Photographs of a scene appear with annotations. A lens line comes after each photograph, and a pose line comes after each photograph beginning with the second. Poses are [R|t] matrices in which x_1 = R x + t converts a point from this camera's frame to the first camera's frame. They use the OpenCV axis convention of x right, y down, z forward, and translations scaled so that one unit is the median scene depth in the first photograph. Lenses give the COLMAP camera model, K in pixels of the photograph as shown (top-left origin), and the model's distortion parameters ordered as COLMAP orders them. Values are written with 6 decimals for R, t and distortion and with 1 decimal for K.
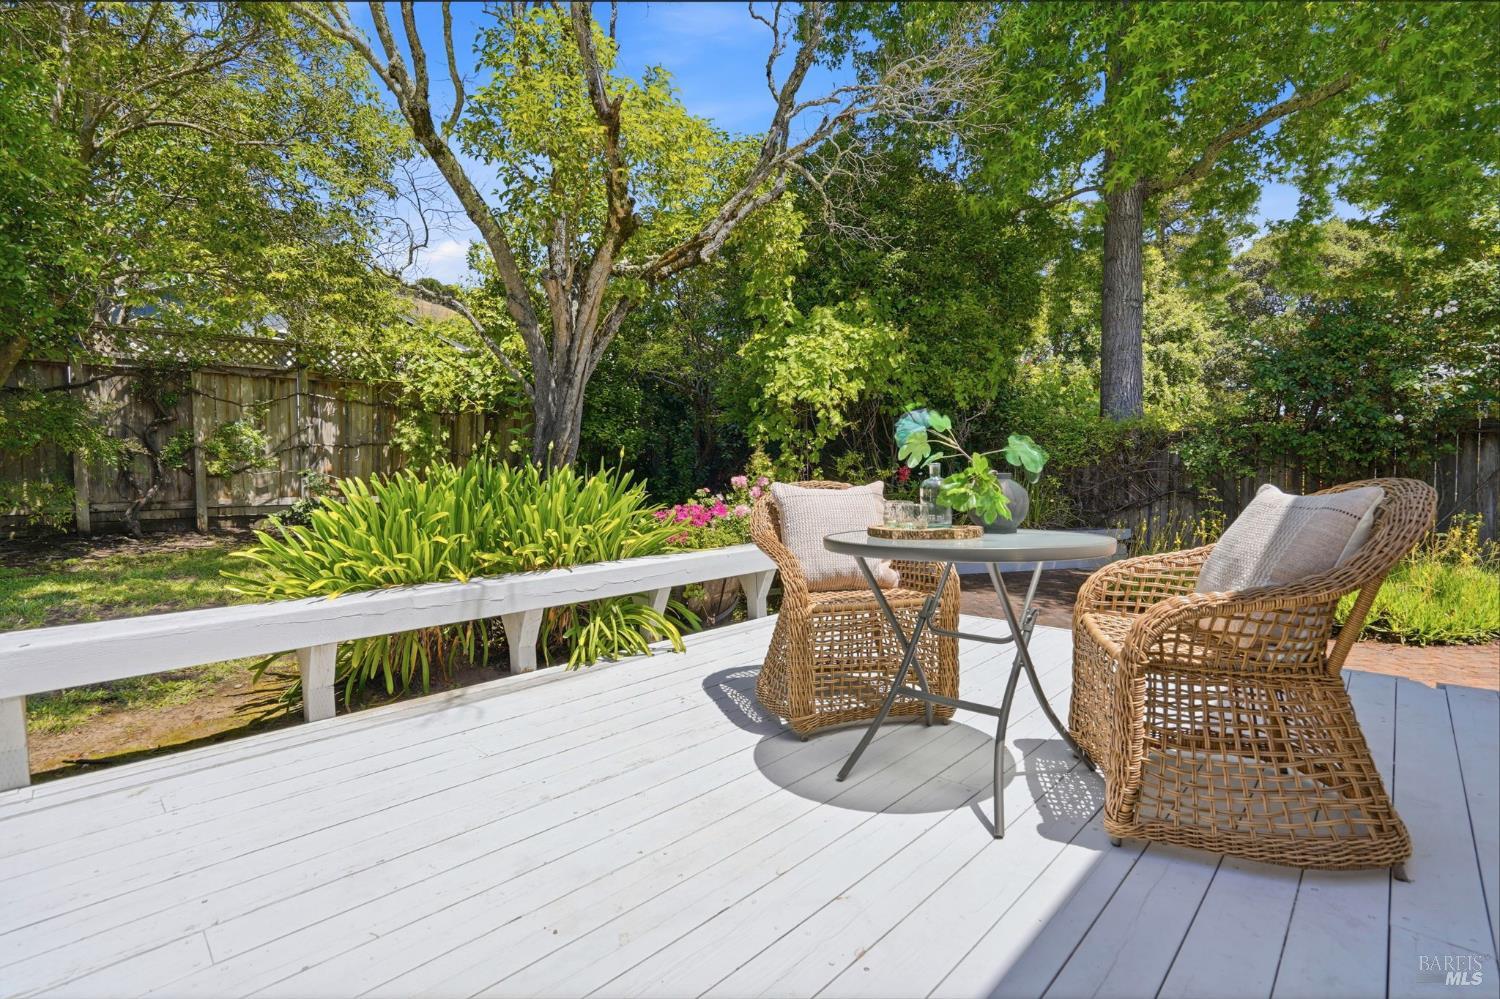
lens RADIAL K [[671.2, 0, 746.5], [0, 671.2, 515.3], [0, 0, 1]] dist [-0.038326, 0.009519]
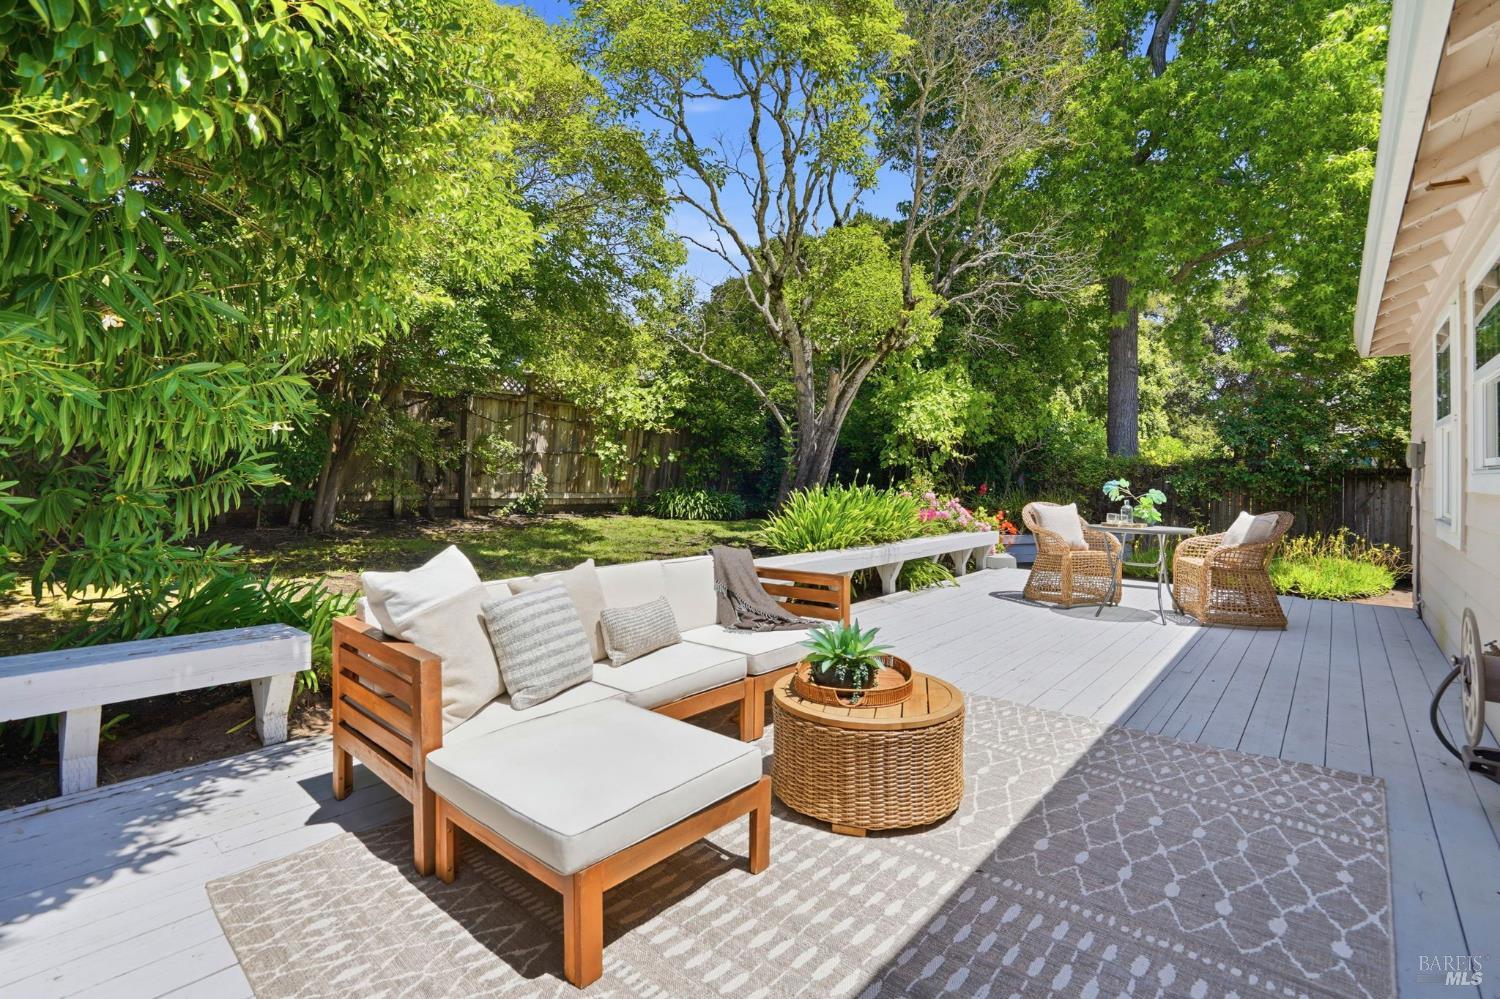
lens RADIAL K [[716.7, 0, 742.9], [0, 716.7, 477.2], [0, 0, 1]] dist [-0.042898, 0.011616]
pose [[0.996091, 0.032724, 0.082044, -0.497096], [-0.028126, 0.998002, -0.056585, 0.011501], [-0.083732, 0.054056, 0.995021, -0.568052]]
